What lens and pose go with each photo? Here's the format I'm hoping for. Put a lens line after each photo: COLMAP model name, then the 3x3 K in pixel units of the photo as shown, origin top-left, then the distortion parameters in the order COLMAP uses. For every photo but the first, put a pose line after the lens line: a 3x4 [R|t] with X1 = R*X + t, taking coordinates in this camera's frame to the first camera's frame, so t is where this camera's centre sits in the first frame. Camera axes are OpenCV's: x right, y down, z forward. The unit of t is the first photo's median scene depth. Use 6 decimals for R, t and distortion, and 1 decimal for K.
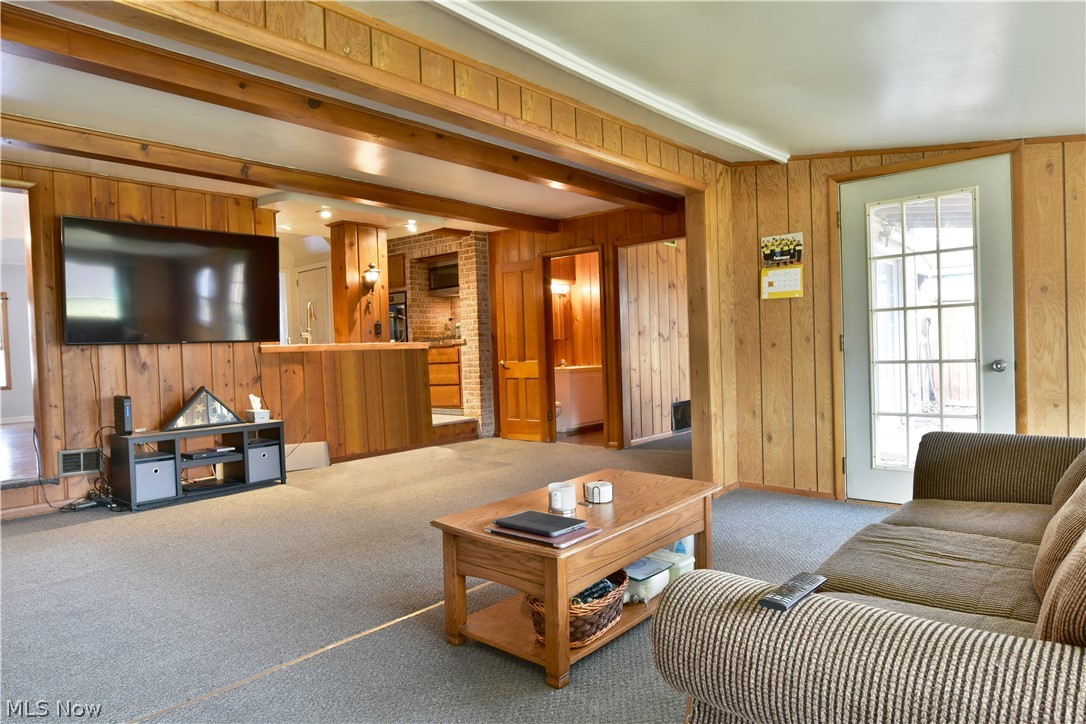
lens RADIAL K [[656.3, 0, 542.8], [0, 656.3, 360.5], [0, 0, 1]] dist [-0.015178, 0.001895]
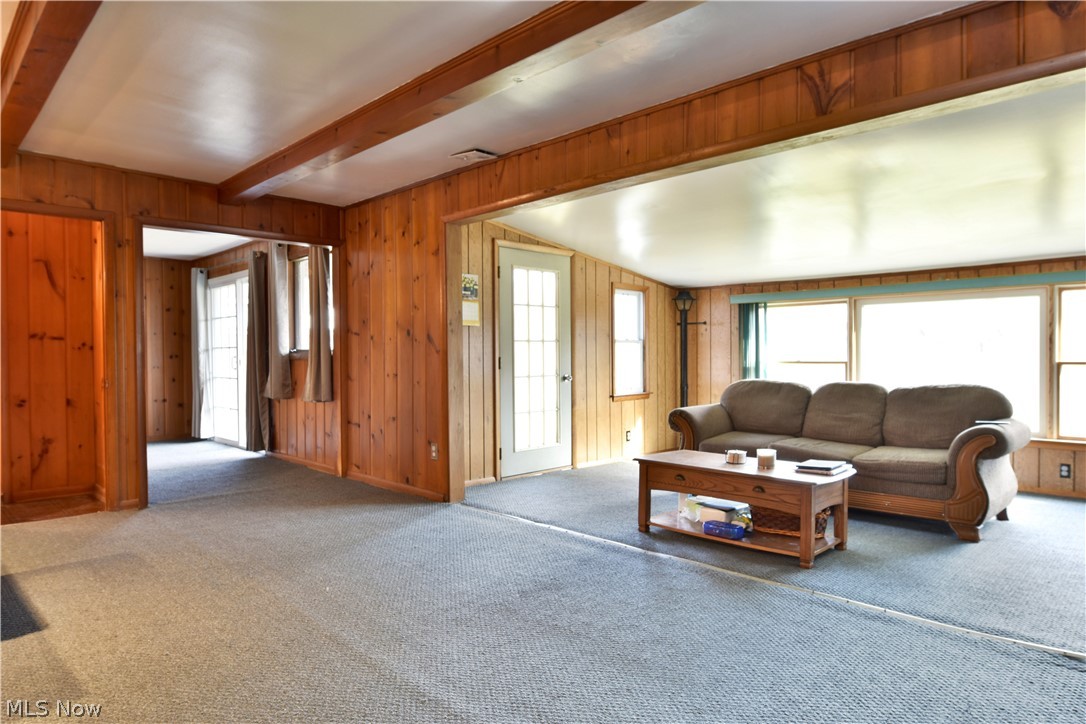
lens RADIAL K [[656.3, 0, 542.9], [0, 656.3, 364.3], [0, 0, 1]] dist [-0.015178, 0.001895]
pose [[0.073307, 0.021757, 0.997072, -0.844698], [0.022221, 0.999478, -0.023443, 0.008689], [-0.997062, 0.023875, 0.072785, 0.776478]]
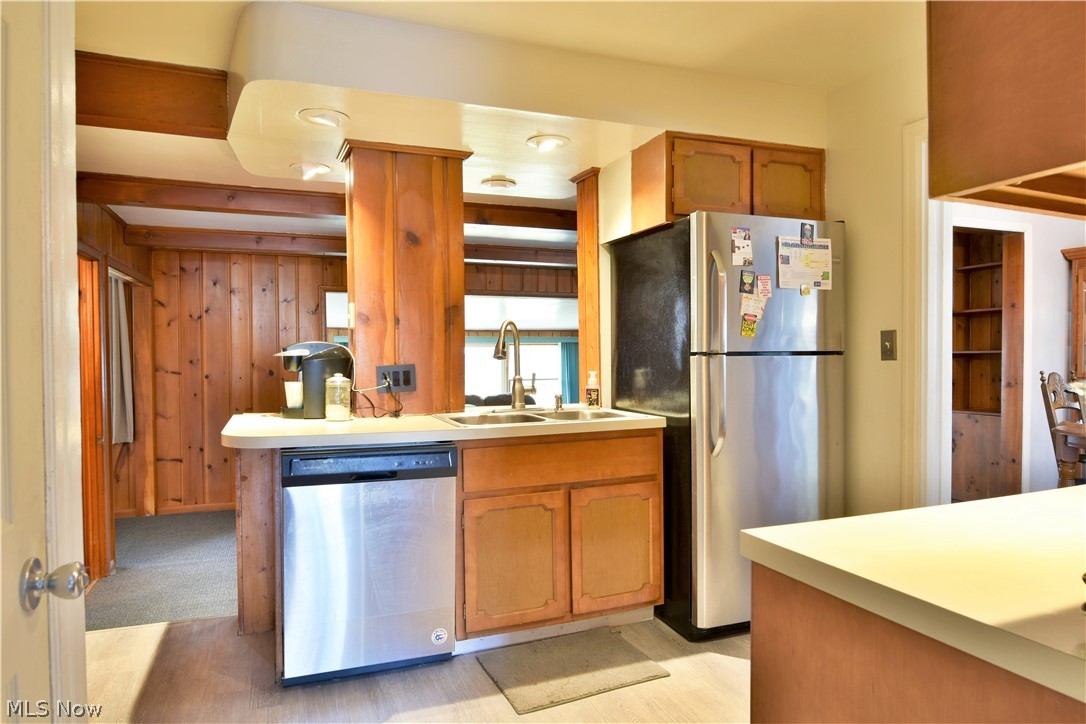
lens RADIAL K [[656.3, 0, 541.6], [0, 656.3, 361.4], [0, 0, 1]] dist [-0.015178, 0.001895]
pose [[-0.888621, 0.032080, 0.457518, -0.864771], [0.044116, 0.998904, 0.015645, -0.099070], [-0.456515, 0.034086, -0.889063, 2.058650]]
